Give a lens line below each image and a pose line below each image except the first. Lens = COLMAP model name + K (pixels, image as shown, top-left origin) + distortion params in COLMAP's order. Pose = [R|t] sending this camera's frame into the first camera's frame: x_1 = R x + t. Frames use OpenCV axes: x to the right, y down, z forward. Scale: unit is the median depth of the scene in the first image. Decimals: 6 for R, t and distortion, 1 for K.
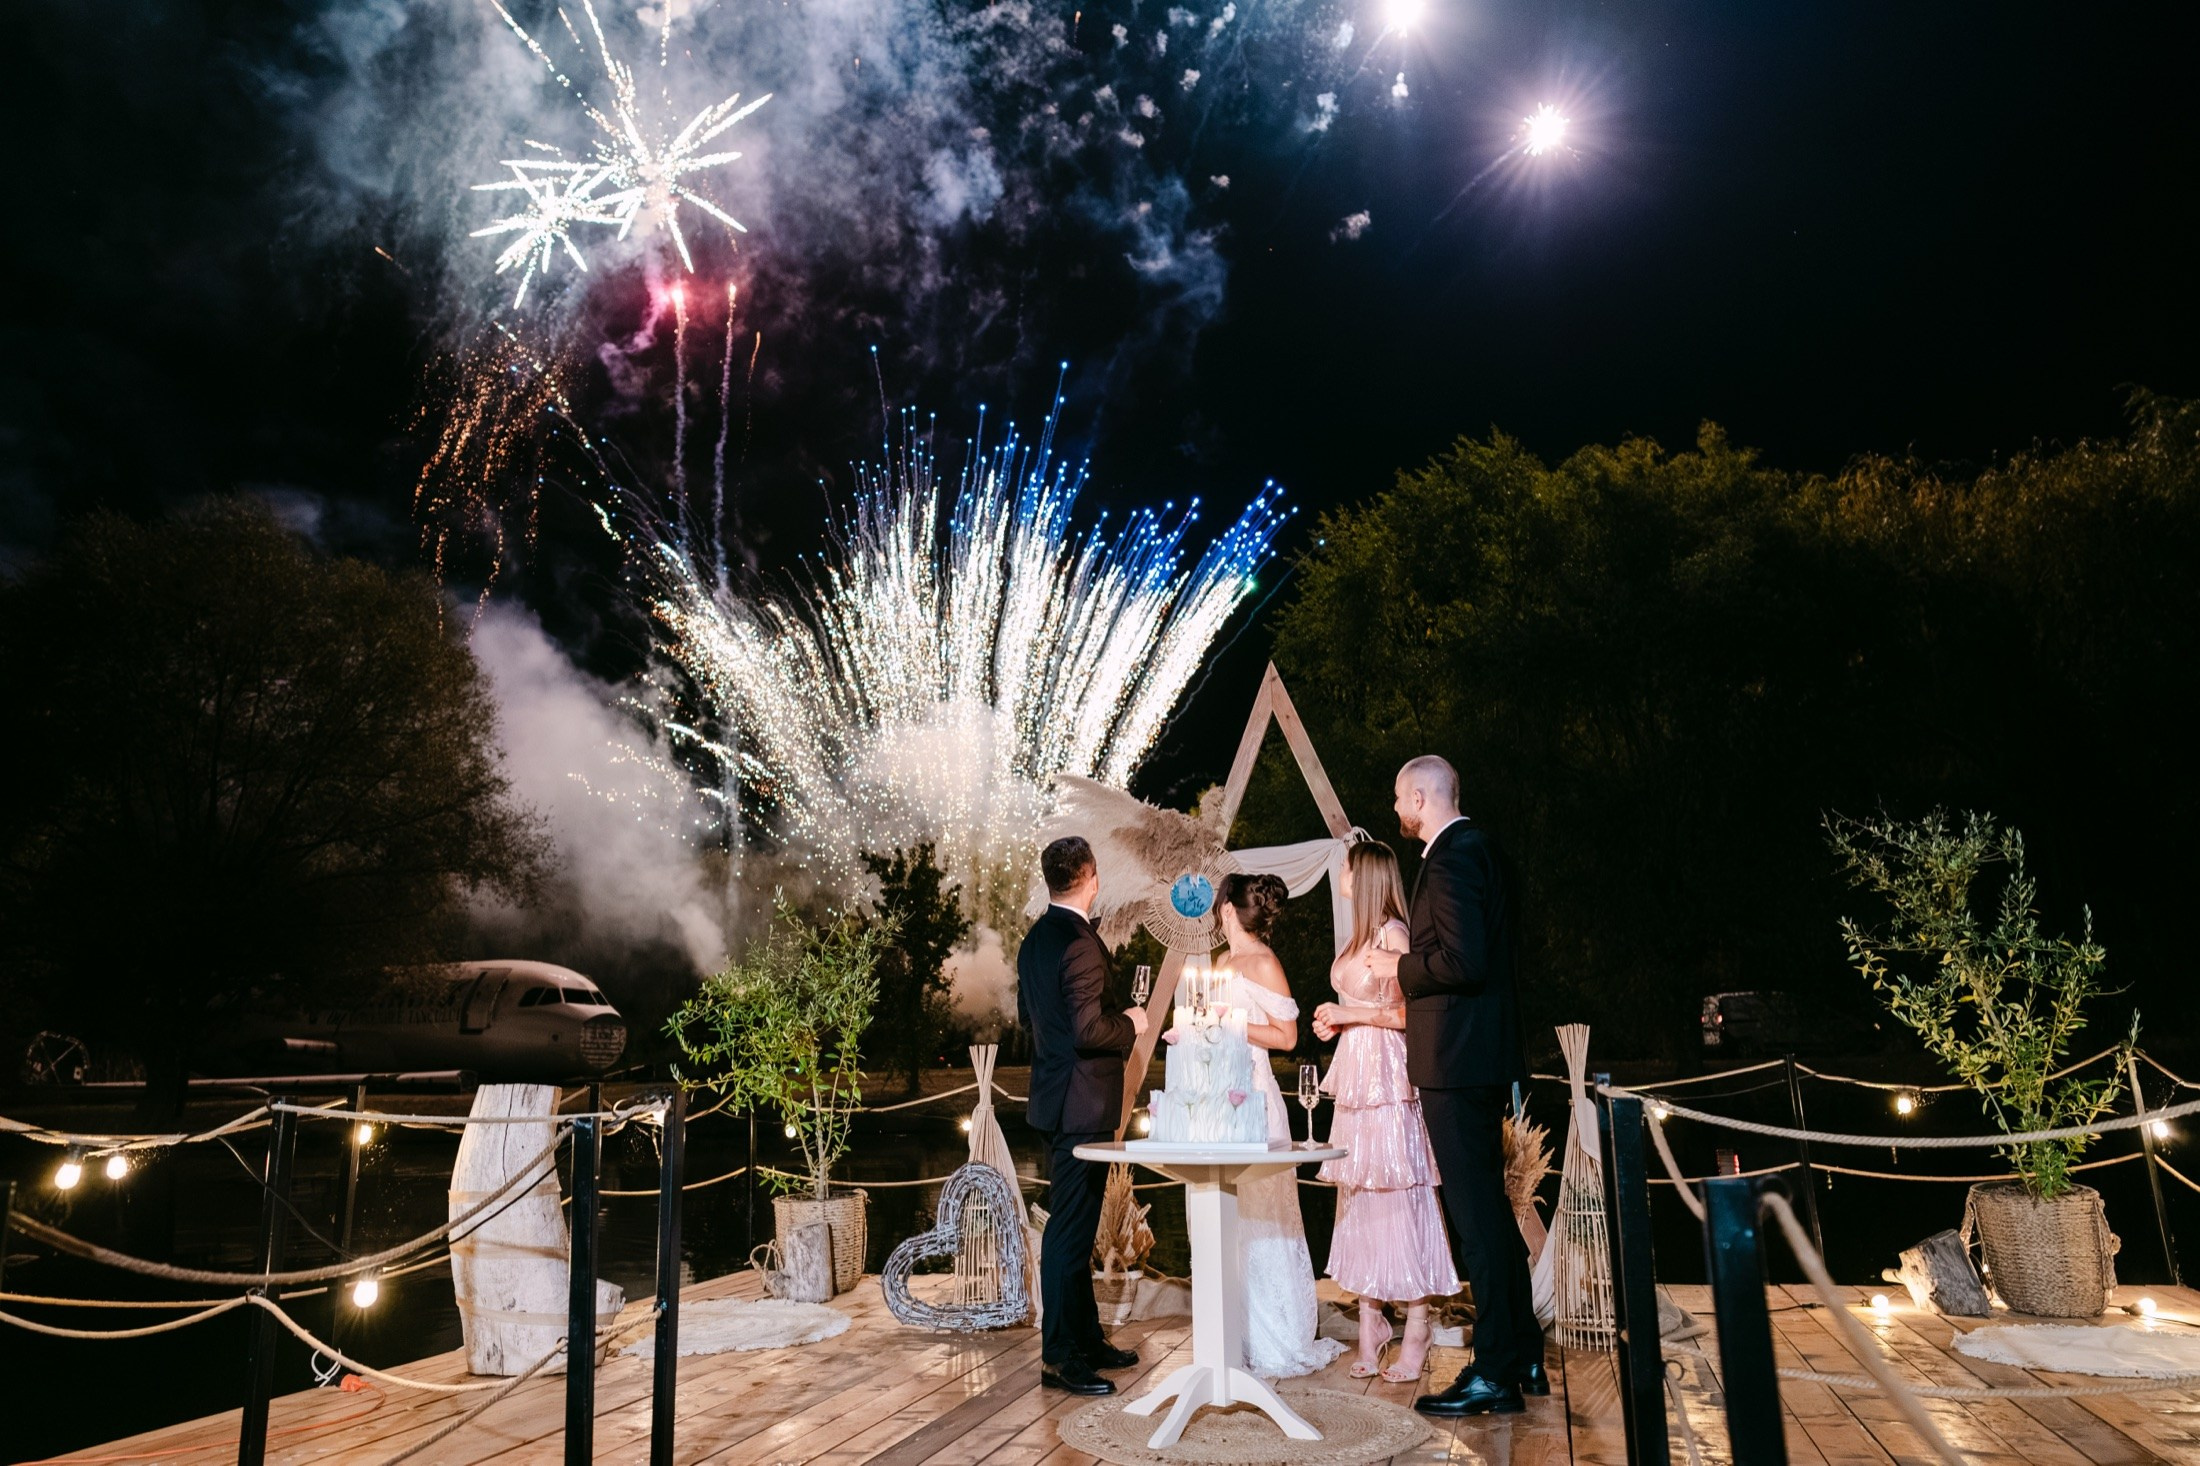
lens RADIAL K [[1517.6, 0, 1094.7], [0, 1517.6, 758.3], [0, 0, 1]] dist [0.000547, 0.005576]
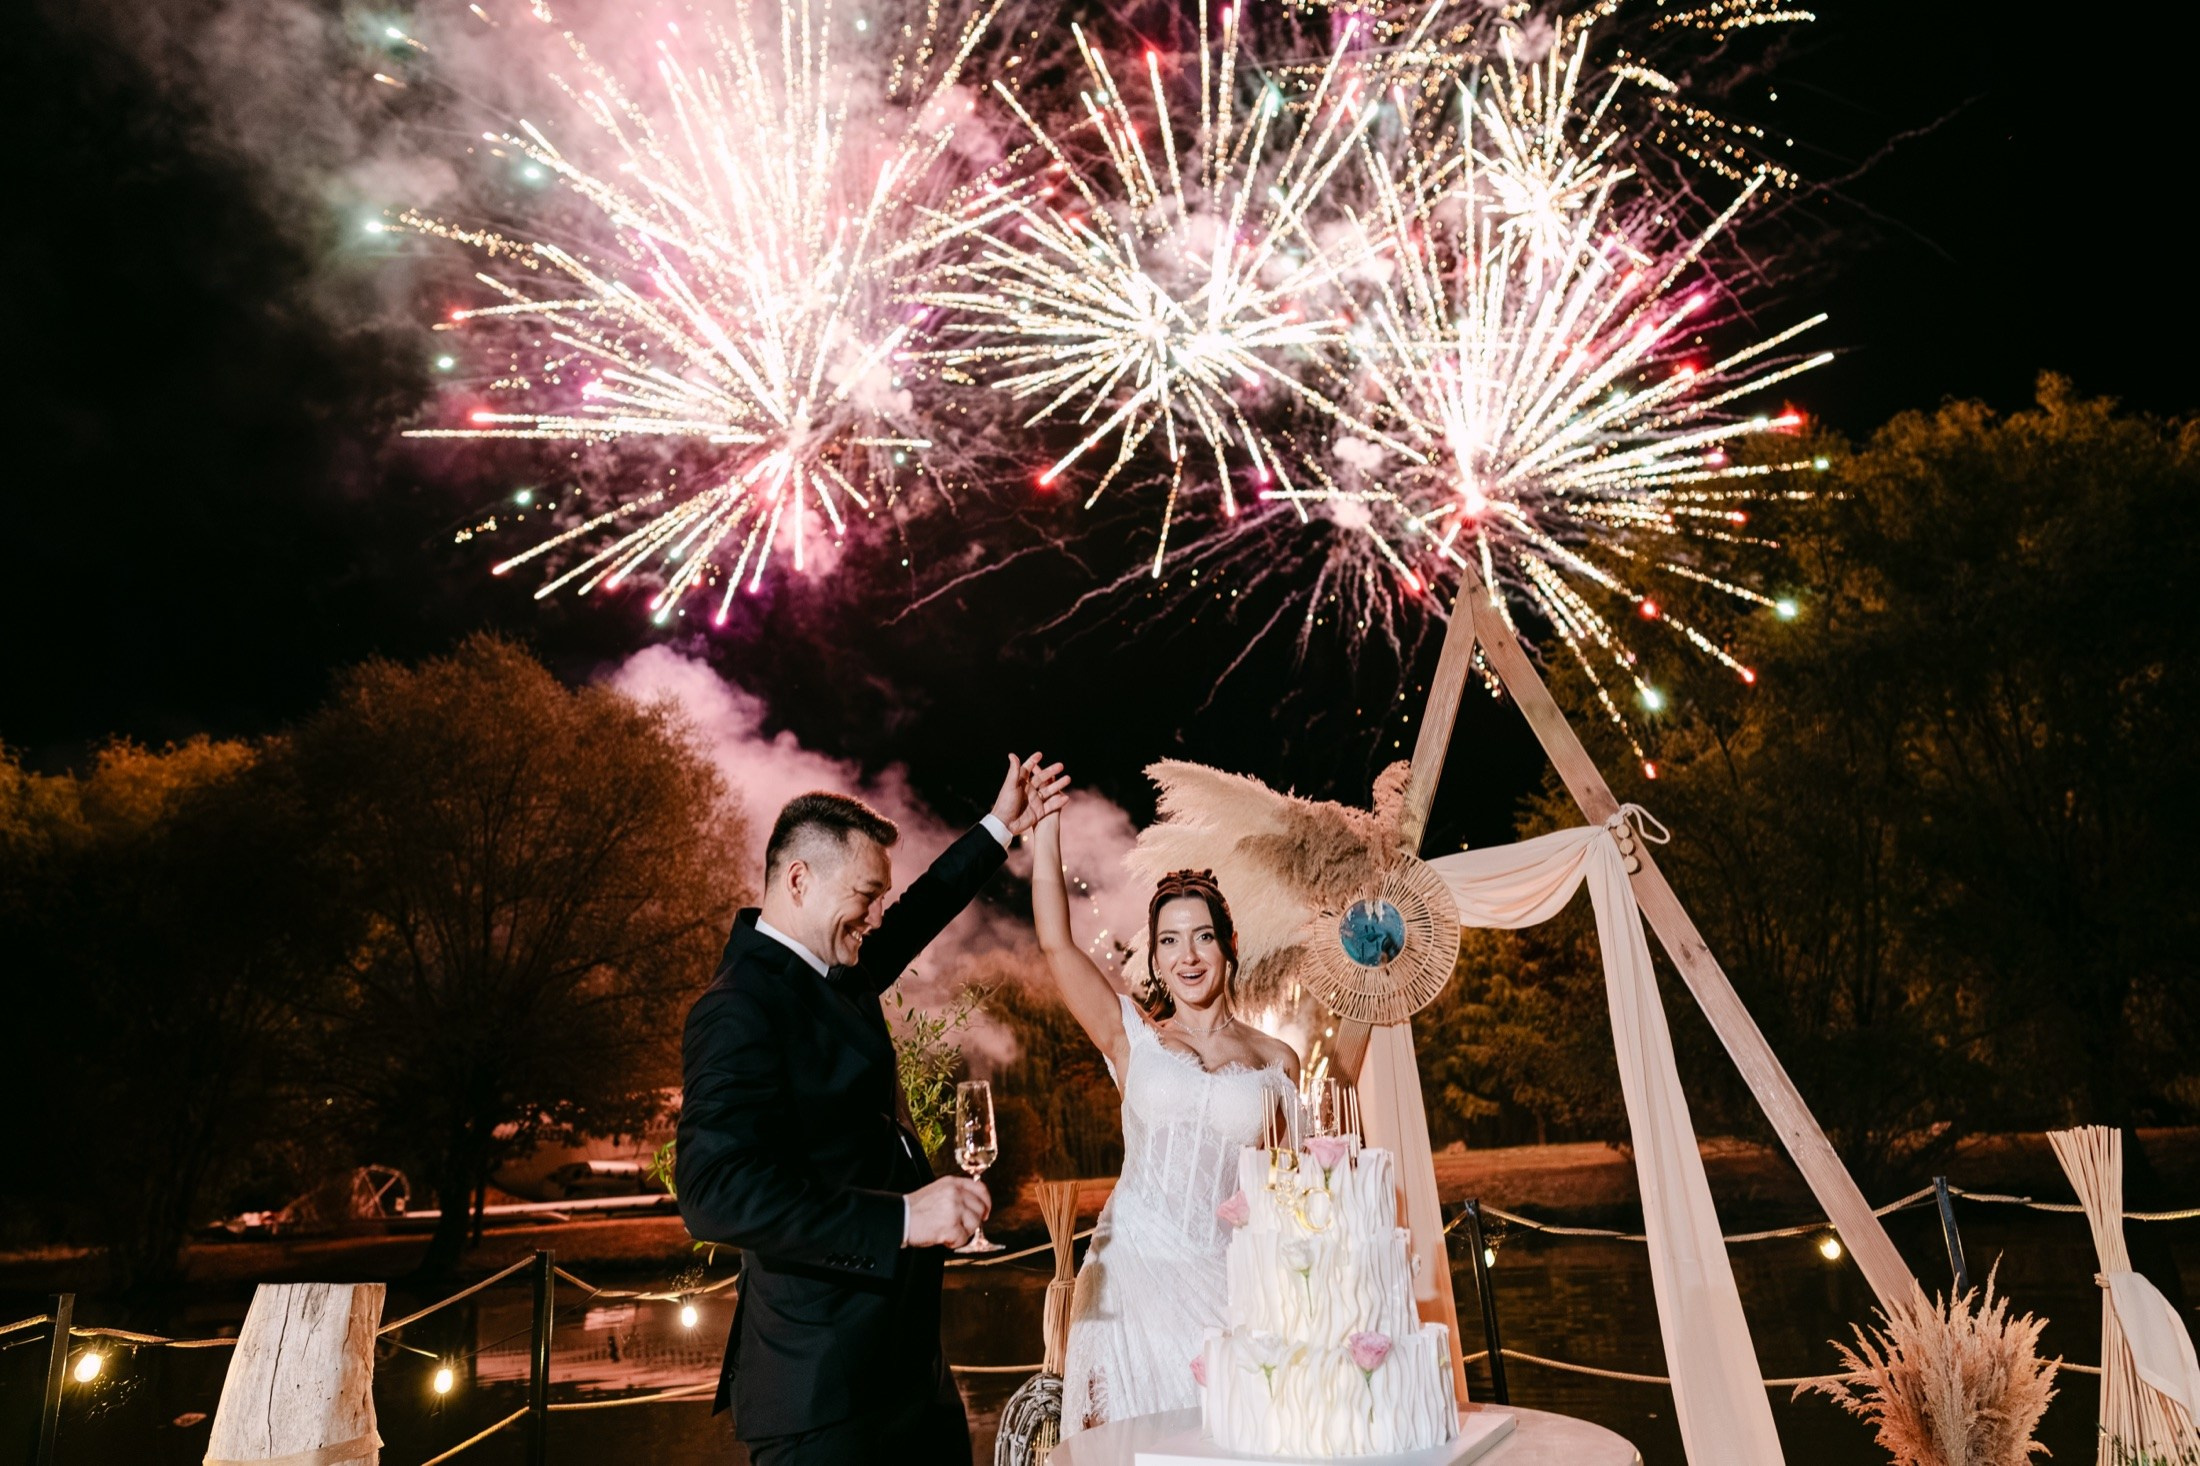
lens RADIAL K [[1508.4, 0, 1100.6], [0, 1508.4, 756.9], [0, 0, 1]] dist [0.003814, -0.005488]
pose [[0.980134, -0.084309, -0.179523, 0.076140], [0.073124, 0.994999, -0.068044, 0.053019], [0.184362, 0.053565, 0.981398, 0.368853]]
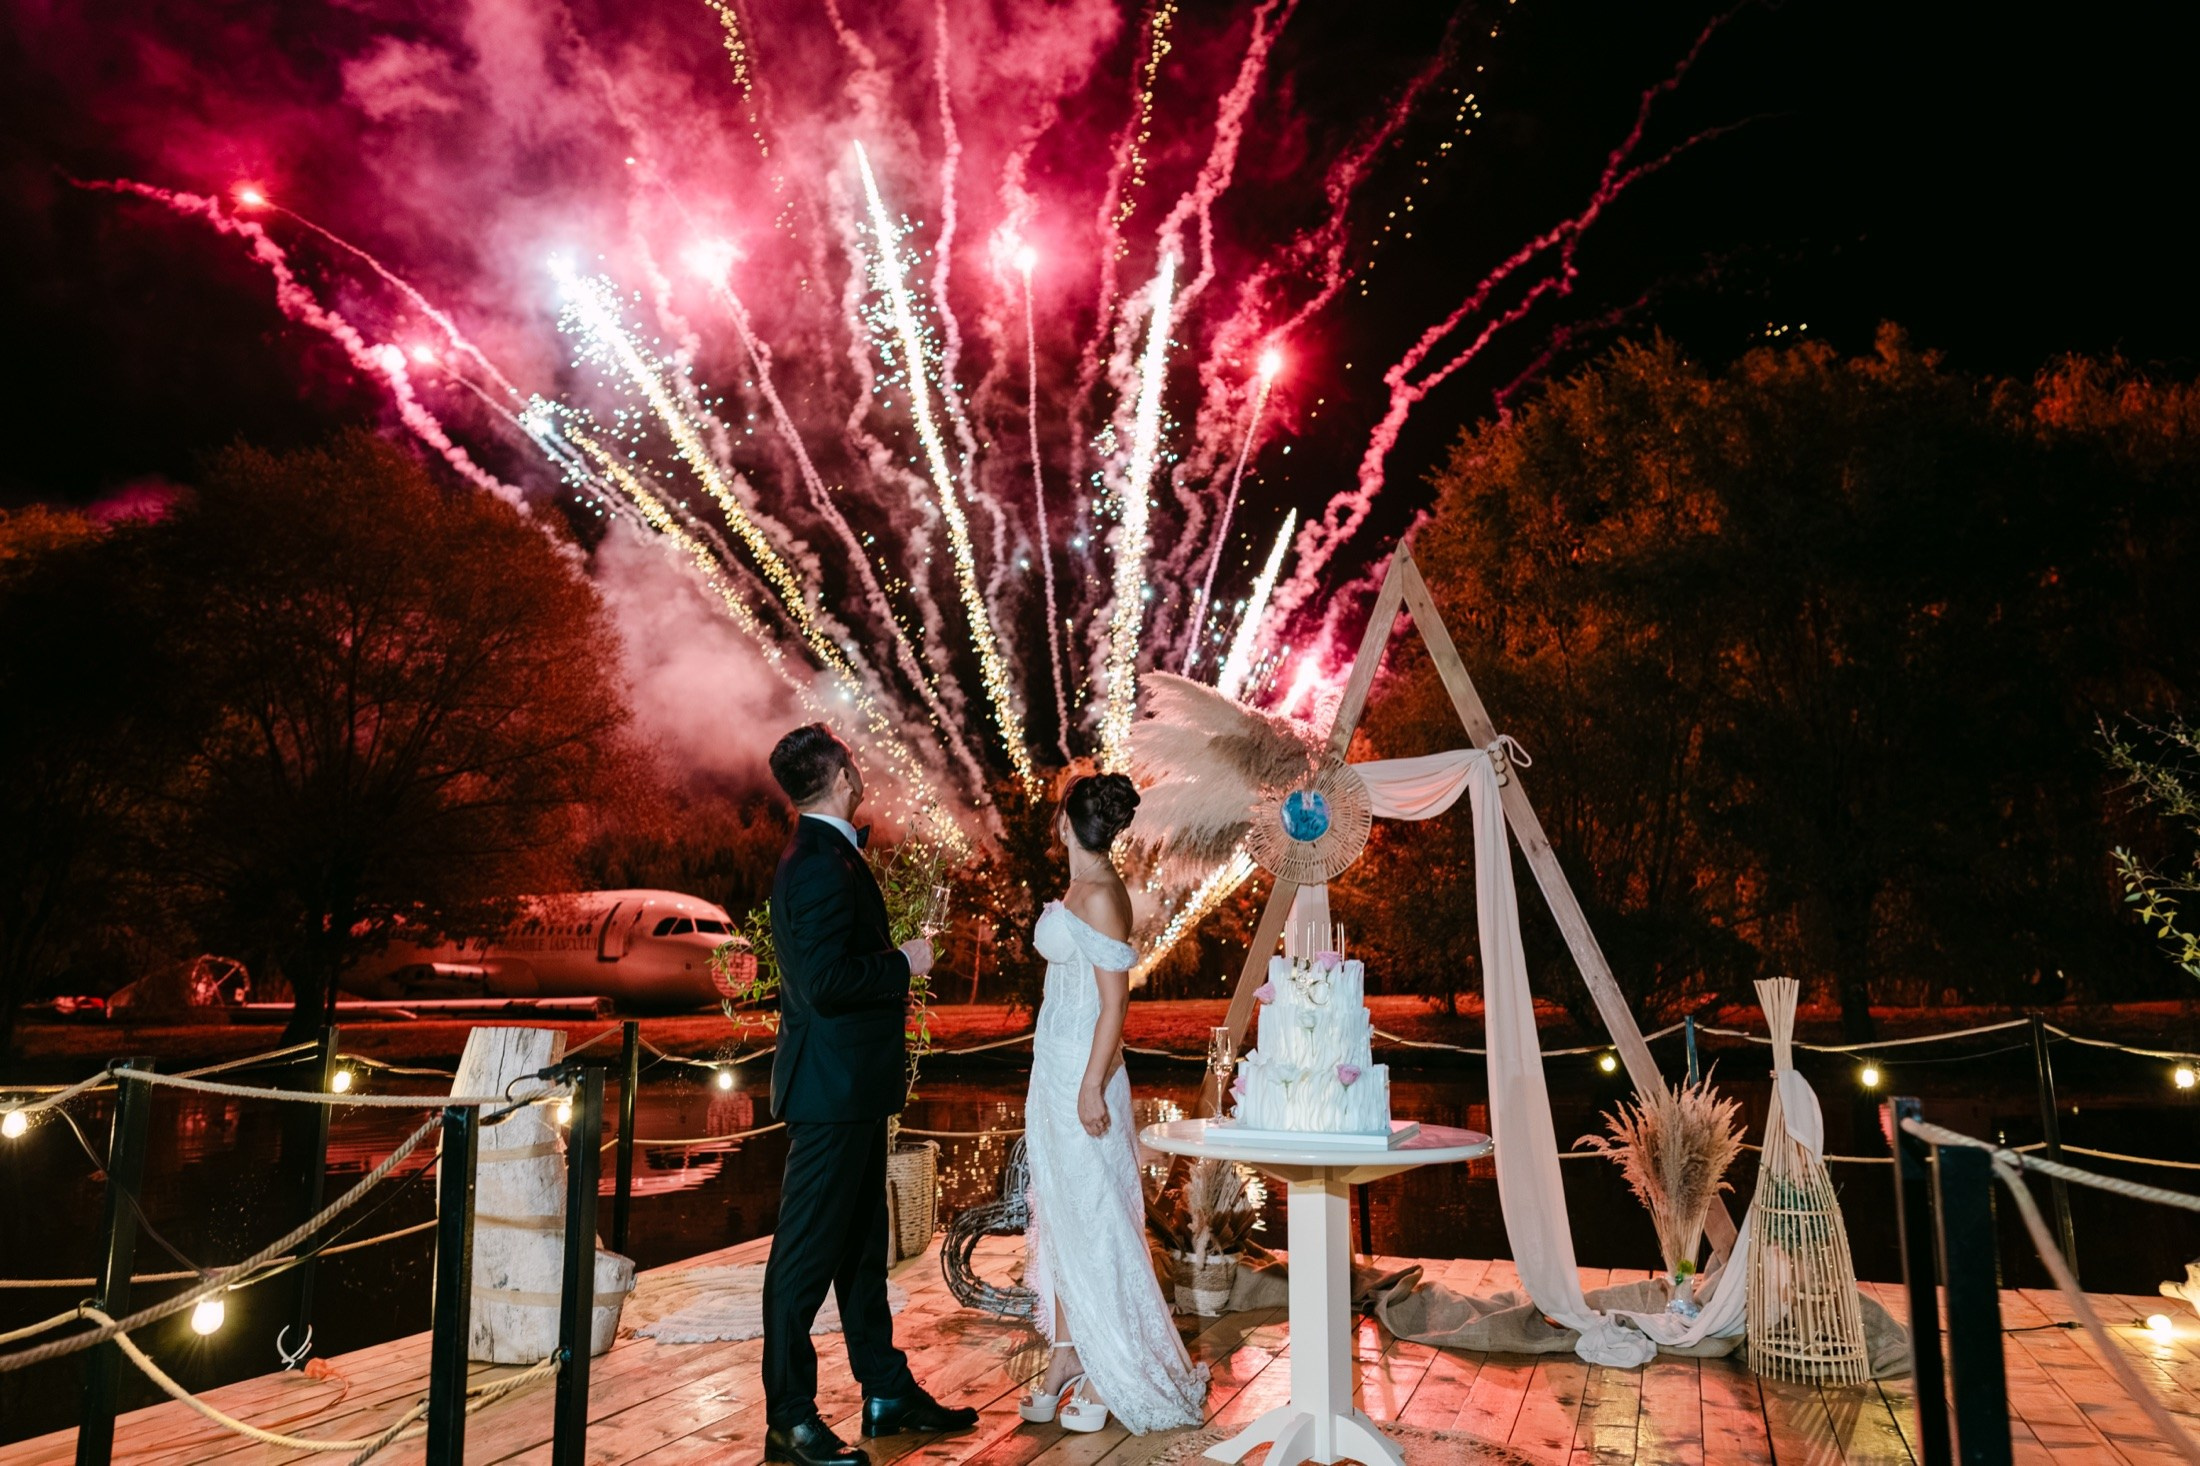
lens RADIAL K [[1509.1, 0, 1109.9], [0, 1509.1, 769.7], [0, 0, 1]] dist [0.003891, -0.004004]
pose [[0.996980, 0.003674, -0.077573, 0.021832], [0.000099, 0.998820, 0.048574, 0.024142], [0.077660, -0.048435, 0.995803, 0.161439]]
